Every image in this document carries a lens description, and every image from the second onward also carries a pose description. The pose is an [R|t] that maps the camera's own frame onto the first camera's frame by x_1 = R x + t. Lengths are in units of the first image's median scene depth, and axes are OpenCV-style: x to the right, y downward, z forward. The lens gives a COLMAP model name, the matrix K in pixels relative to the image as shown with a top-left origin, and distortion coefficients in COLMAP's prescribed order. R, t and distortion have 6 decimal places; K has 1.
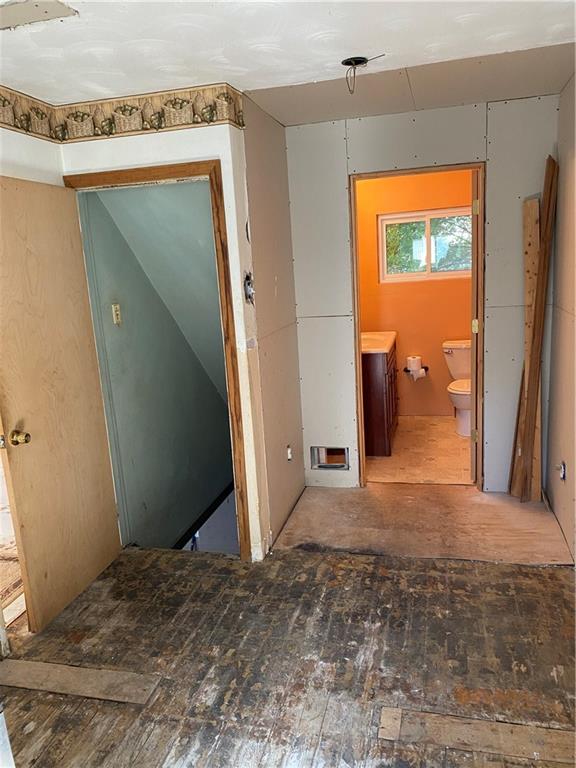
lens RADIAL K [[590.4, 0, 289.6], [0, 590.4, 384.8], [0, 0, 1]] dist [-0.005058, -0.001056]
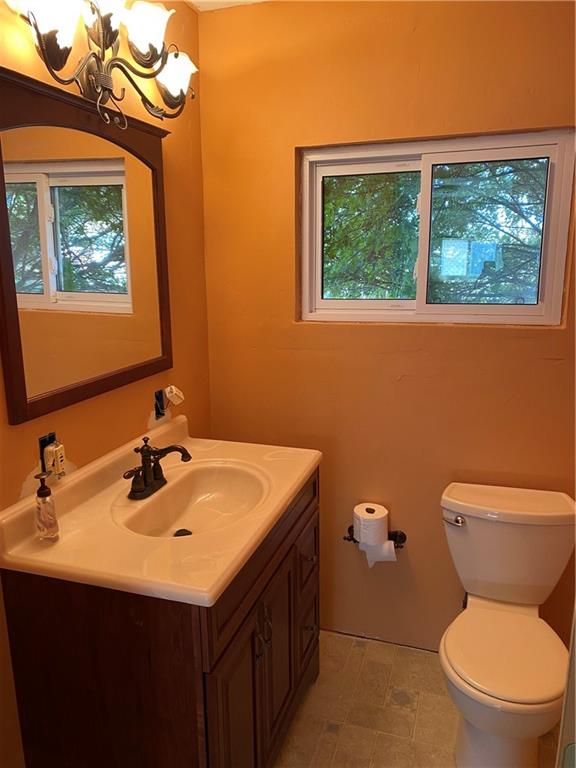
lens RADIAL K [[590.4, 0, 286.5], [0, 590.4, 383.6], [0, 0, 1]] dist [-0.005058, -0.001056]
pose [[0.996361, 0.072901, -0.044156, 0.165281], [-0.073467, 0.997233, -0.011331, -0.123751], [0.043208, 0.014534, 0.998960, 0.594445]]
